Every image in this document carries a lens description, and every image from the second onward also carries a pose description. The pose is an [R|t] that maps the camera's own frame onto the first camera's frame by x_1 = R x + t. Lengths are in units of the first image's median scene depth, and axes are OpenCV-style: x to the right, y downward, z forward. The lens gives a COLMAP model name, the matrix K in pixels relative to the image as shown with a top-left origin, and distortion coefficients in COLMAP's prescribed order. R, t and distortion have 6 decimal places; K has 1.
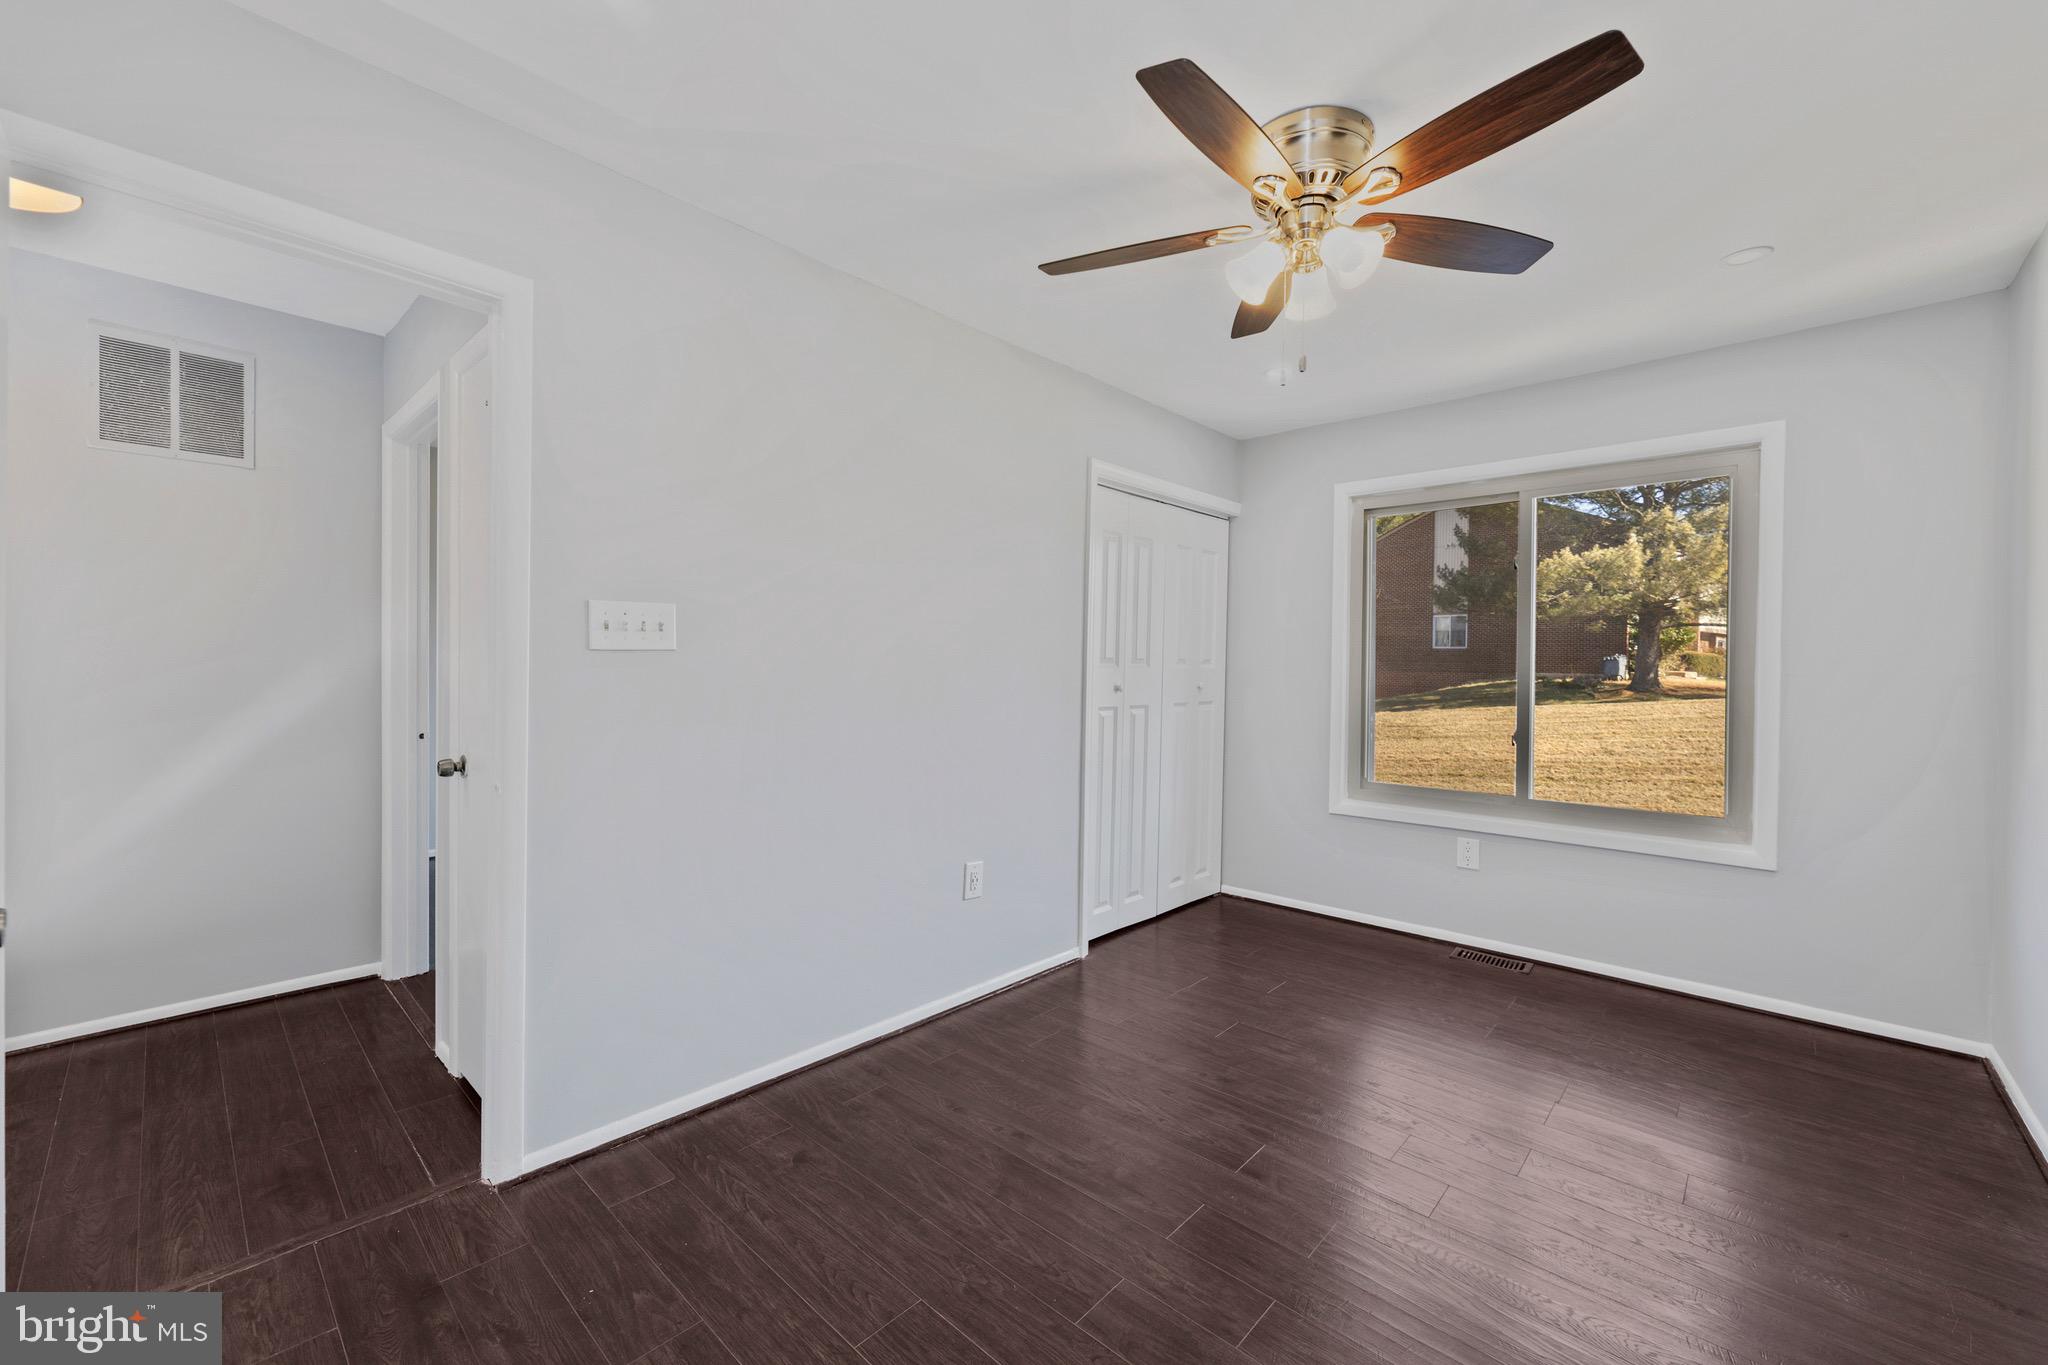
lens RADIAL K [[810.6, 0, 1023.7], [0, 810.6, 672.2], [0, 0, 1]] dist [-0.000216, 0.000074]
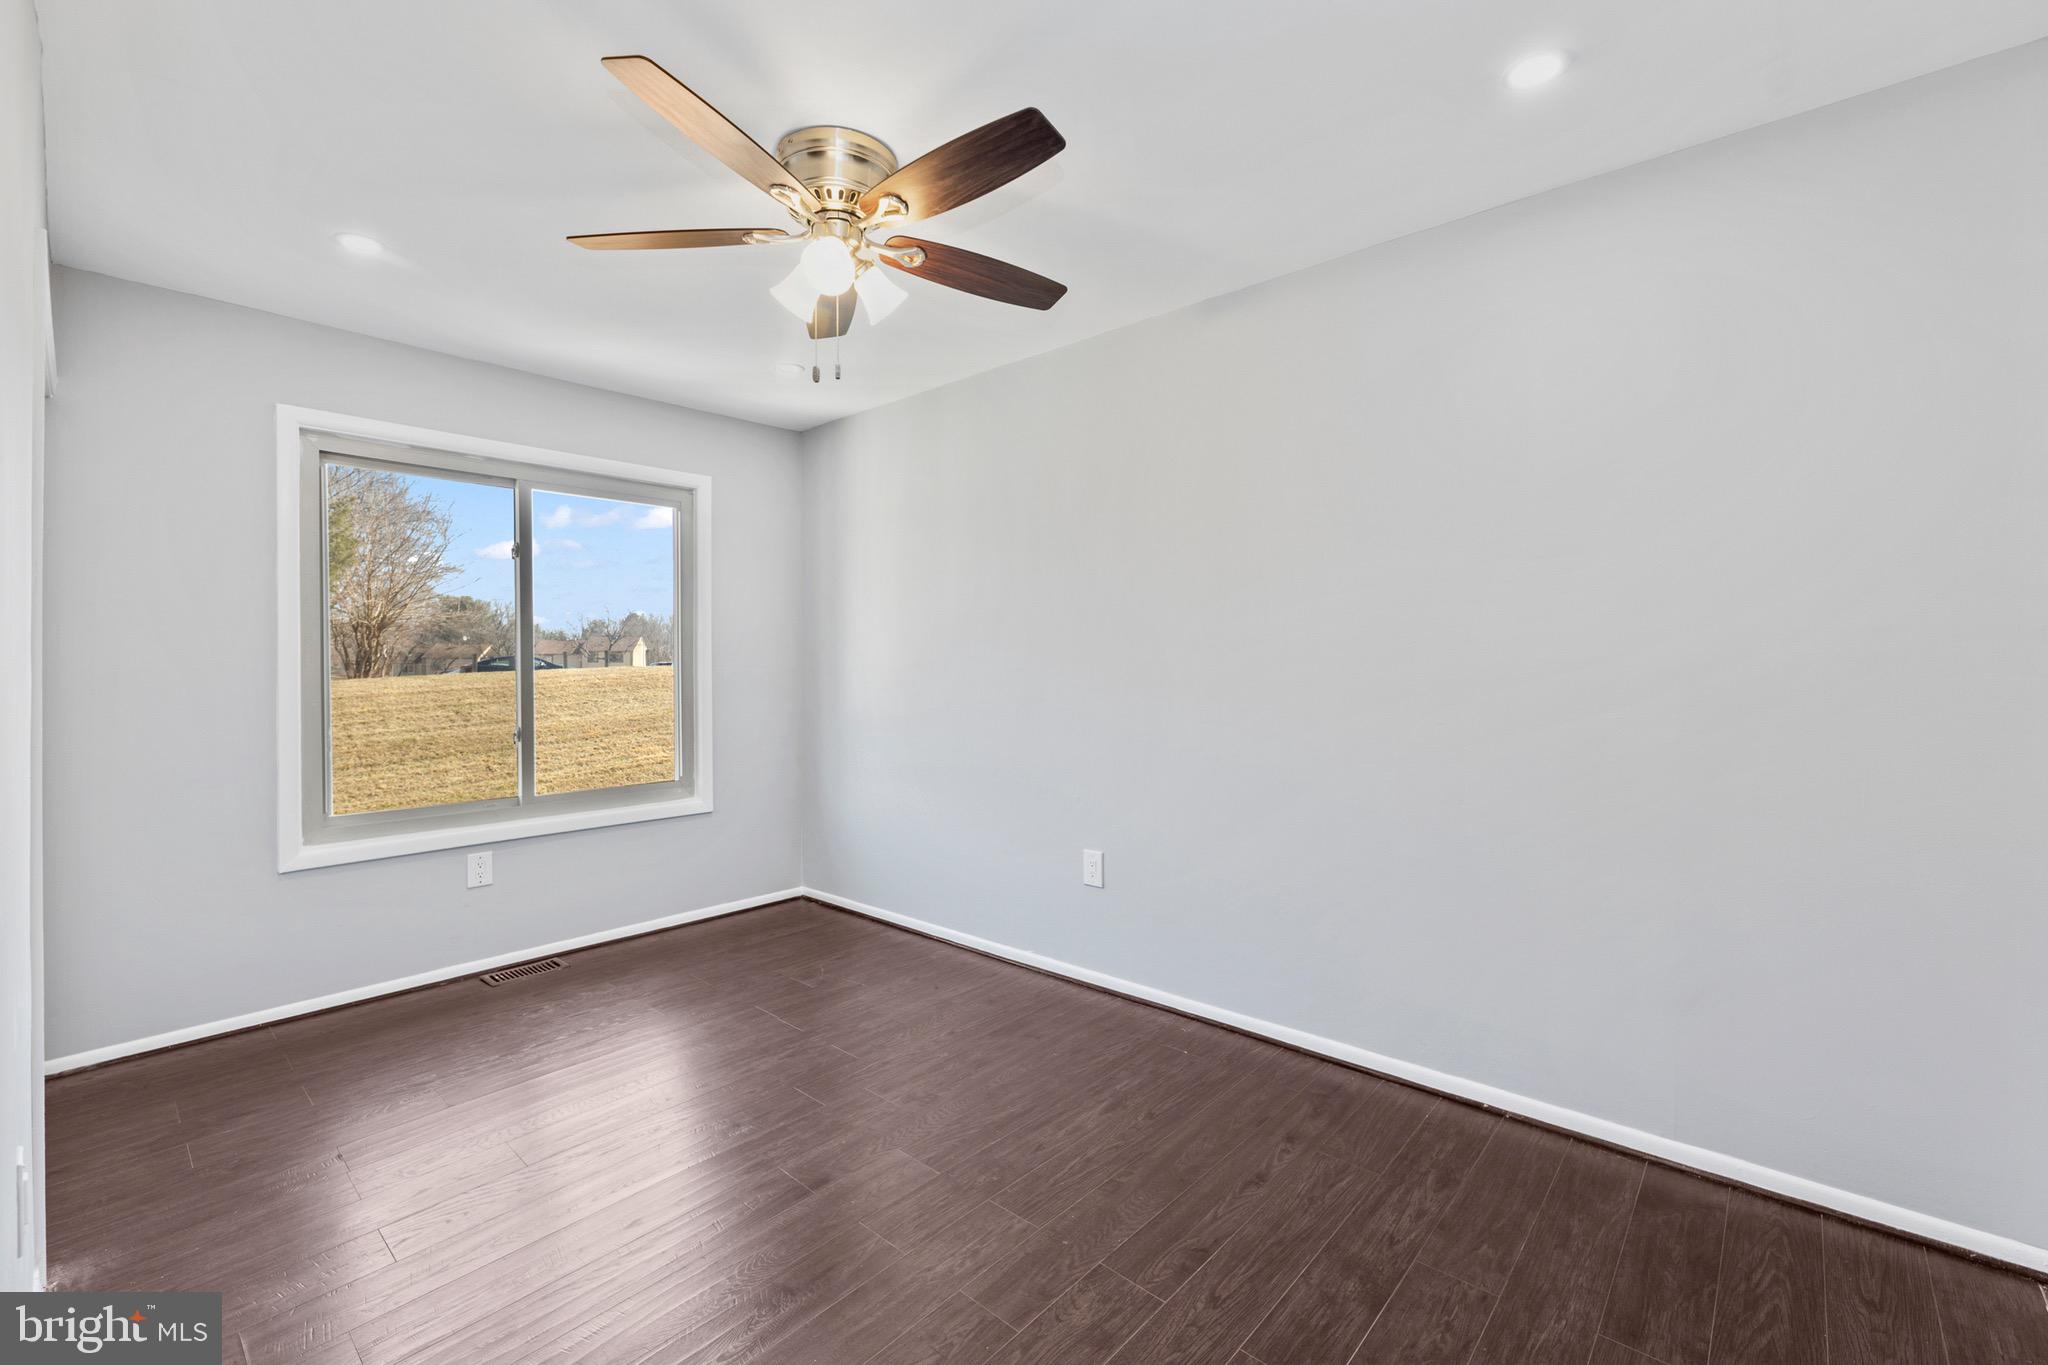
lens RADIAL K [[836.3, 0, 1023.2], [0, 836.3, 663.7], [0, 0, 1]] dist [0.000444, 0.000143]
pose [[0.006821, -0.010333, 0.999923, -0.440506], [0.013790, 0.999852, 0.010238, -0.006213], [-0.999882, 0.013719, 0.006963, 0.458621]]
